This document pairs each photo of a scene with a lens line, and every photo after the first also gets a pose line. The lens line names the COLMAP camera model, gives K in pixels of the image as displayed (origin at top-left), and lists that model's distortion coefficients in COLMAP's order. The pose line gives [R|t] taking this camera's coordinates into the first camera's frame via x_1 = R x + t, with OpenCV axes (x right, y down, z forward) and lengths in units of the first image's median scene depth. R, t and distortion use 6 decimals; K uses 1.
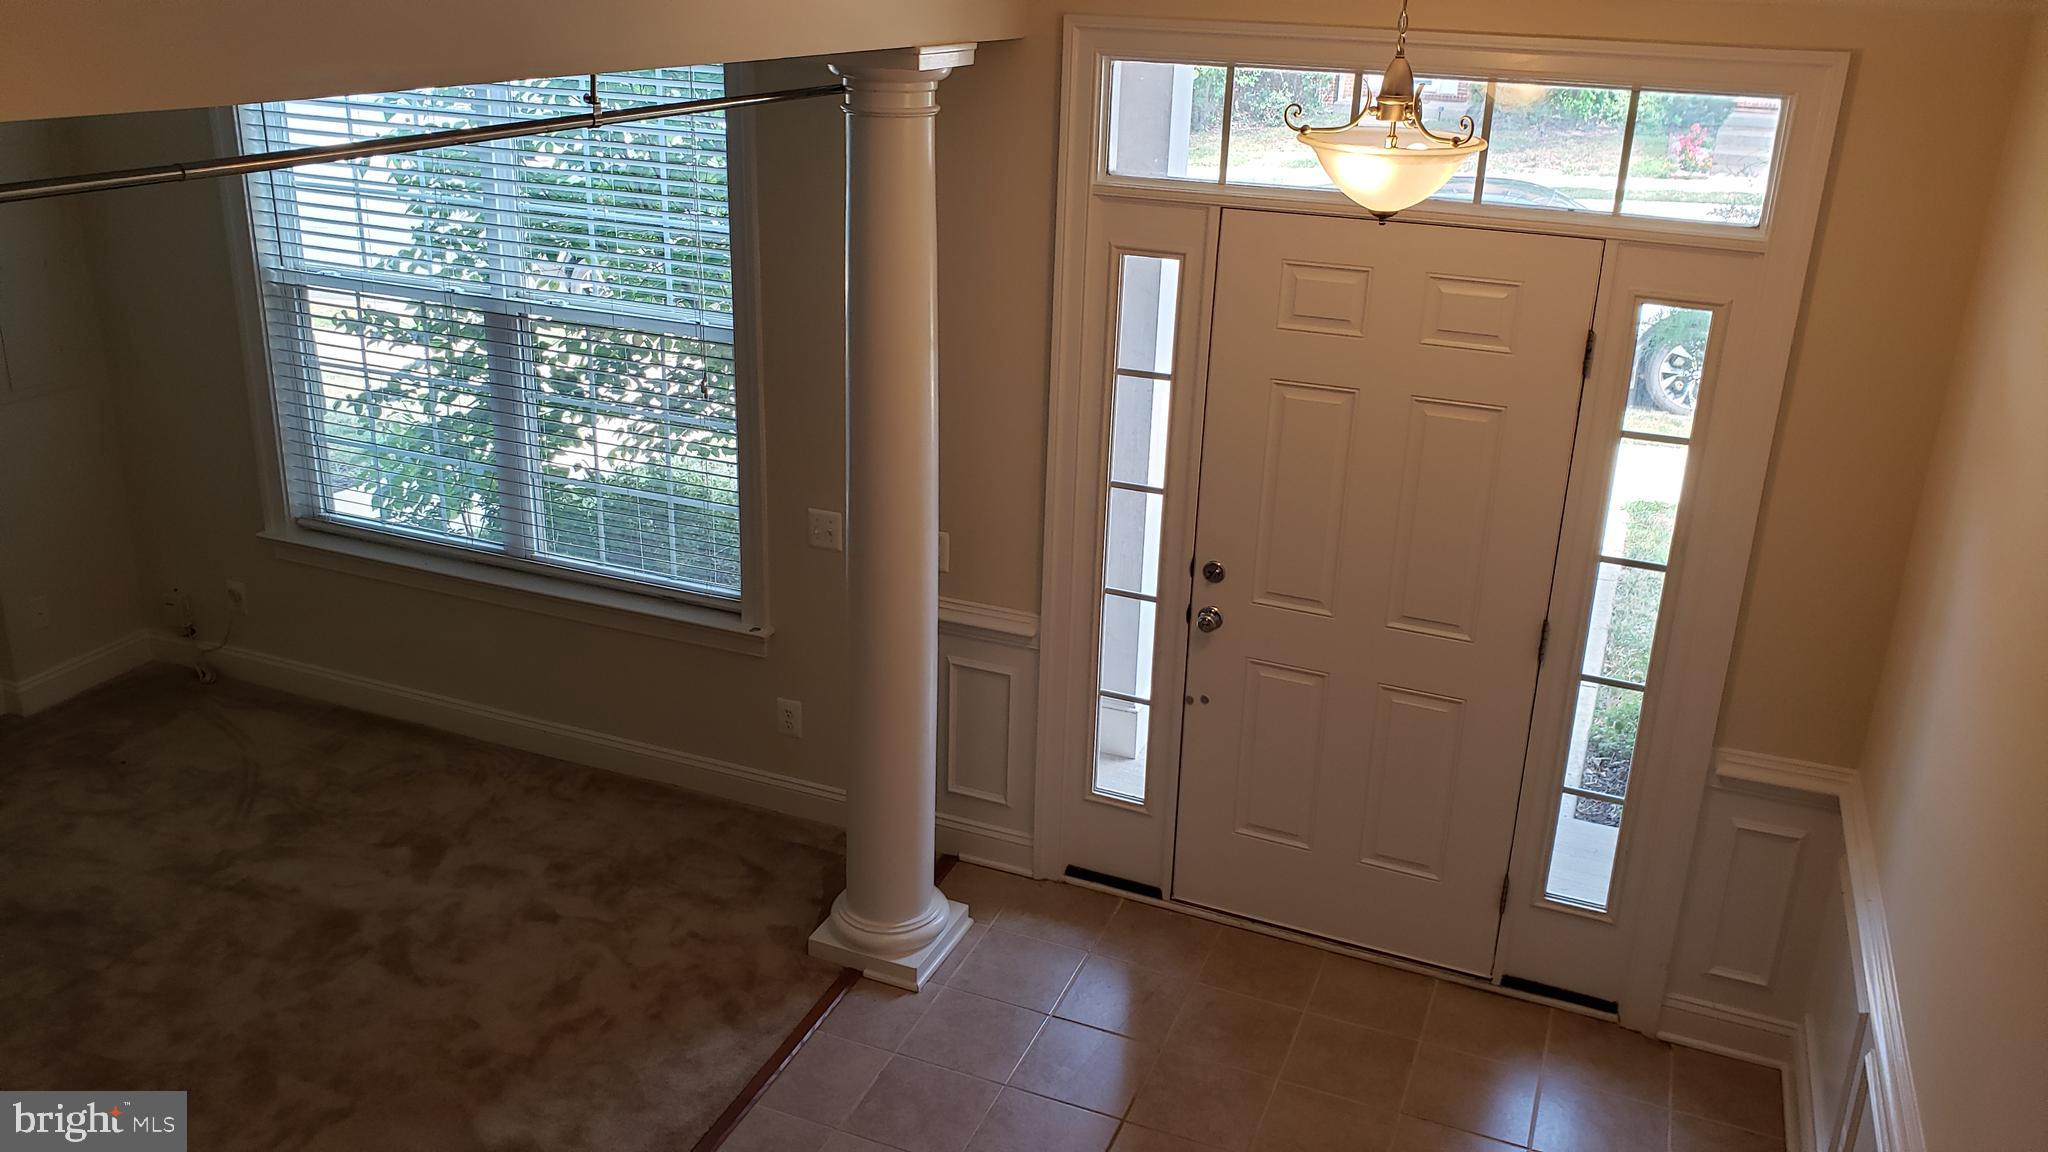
lens RADIAL K [[1646.5, 0, 1018.1], [0, 1646.5, 554.0], [0, 0, 1]] dist [0.044265, -0.058234]
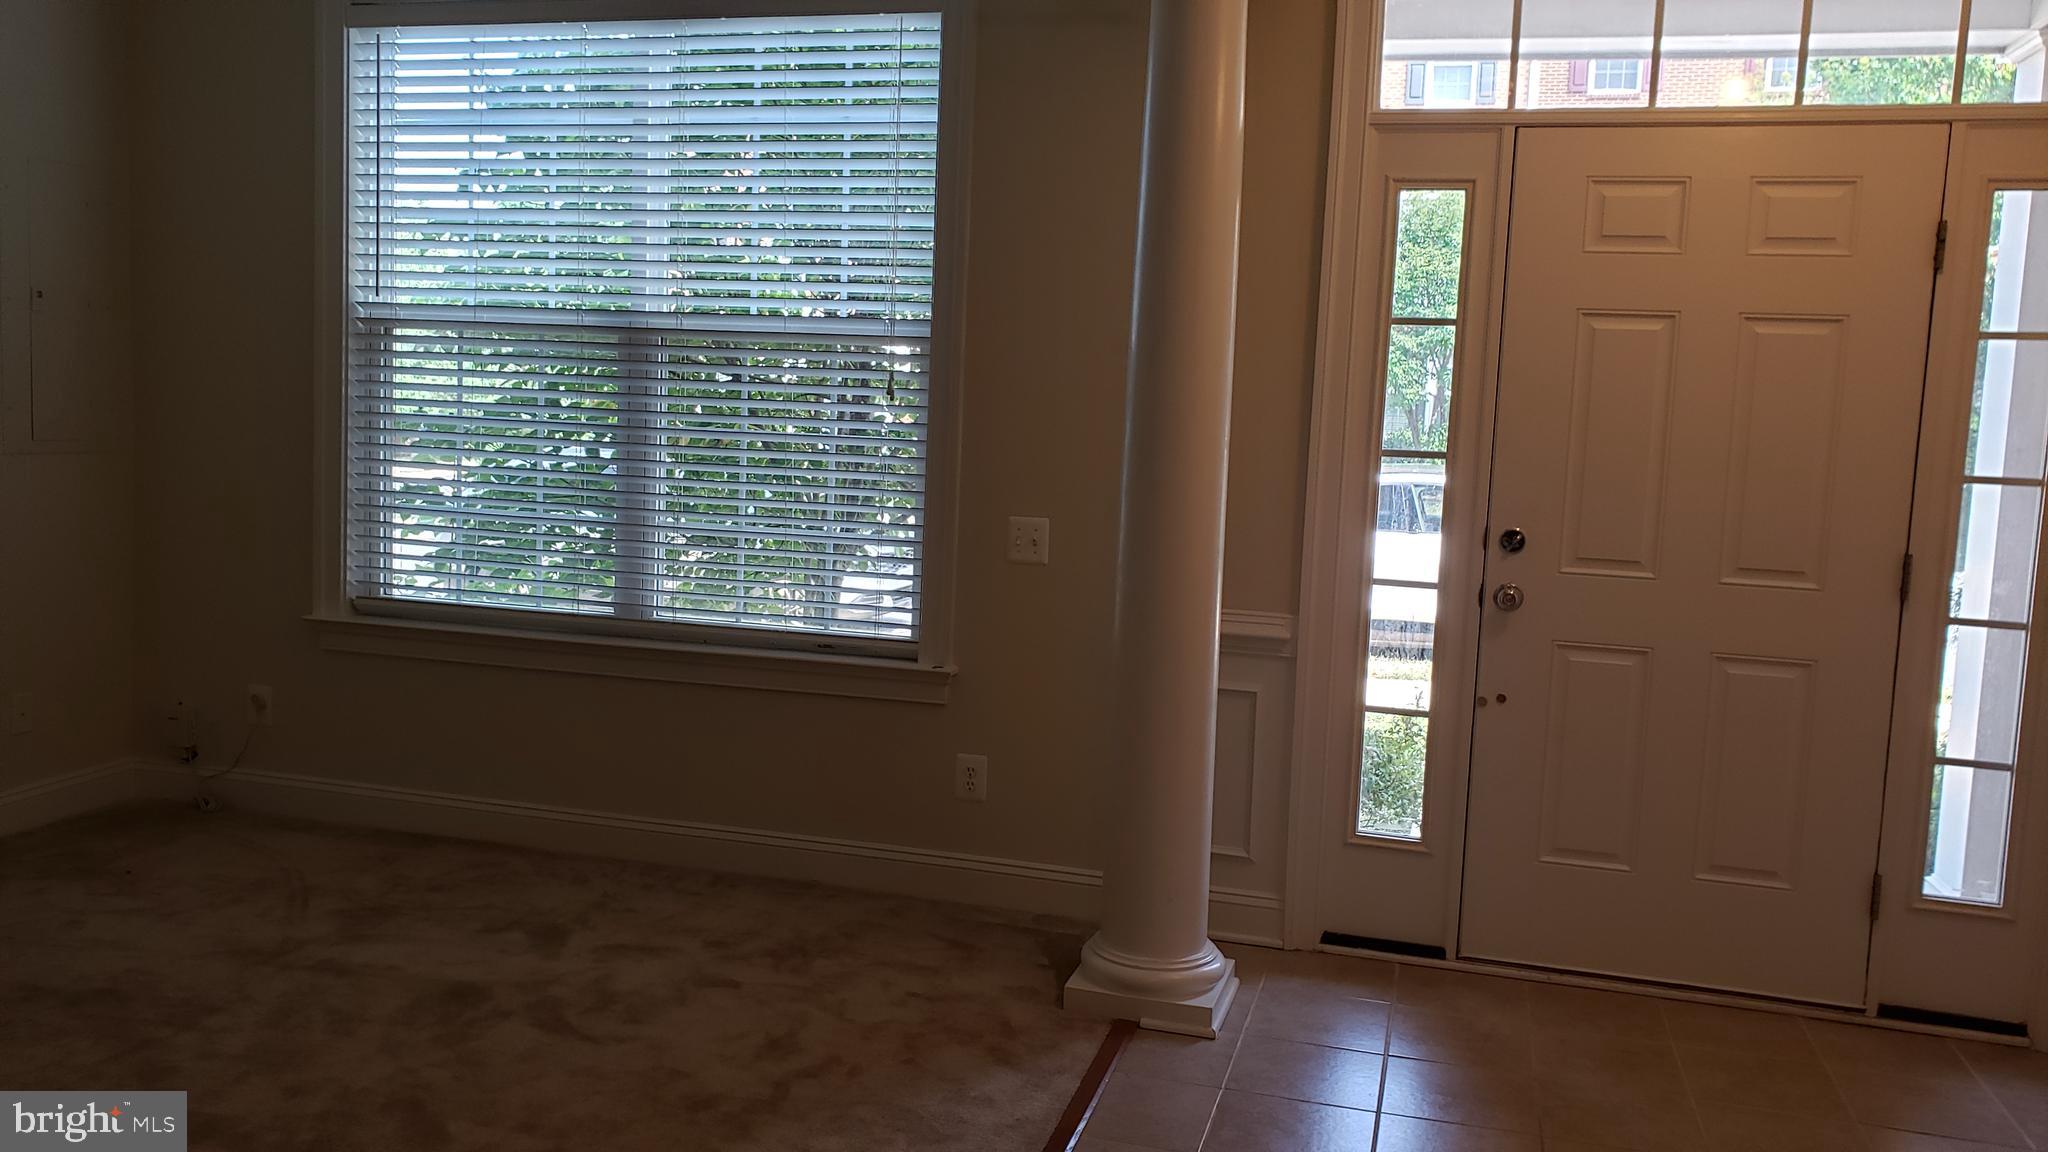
lens RADIAL K [[1646.5, 0, 986.6], [0, 1646.5, 574.3], [0, 0, 1]] dist [0.044265, -0.058234]
pose [[0.994317, -0.002219, 0.106434, -0.244974], [0.029029, 0.967547, -0.251017, 0.233615], [-0.102423, 0.252680, 0.962113, 0.168619]]
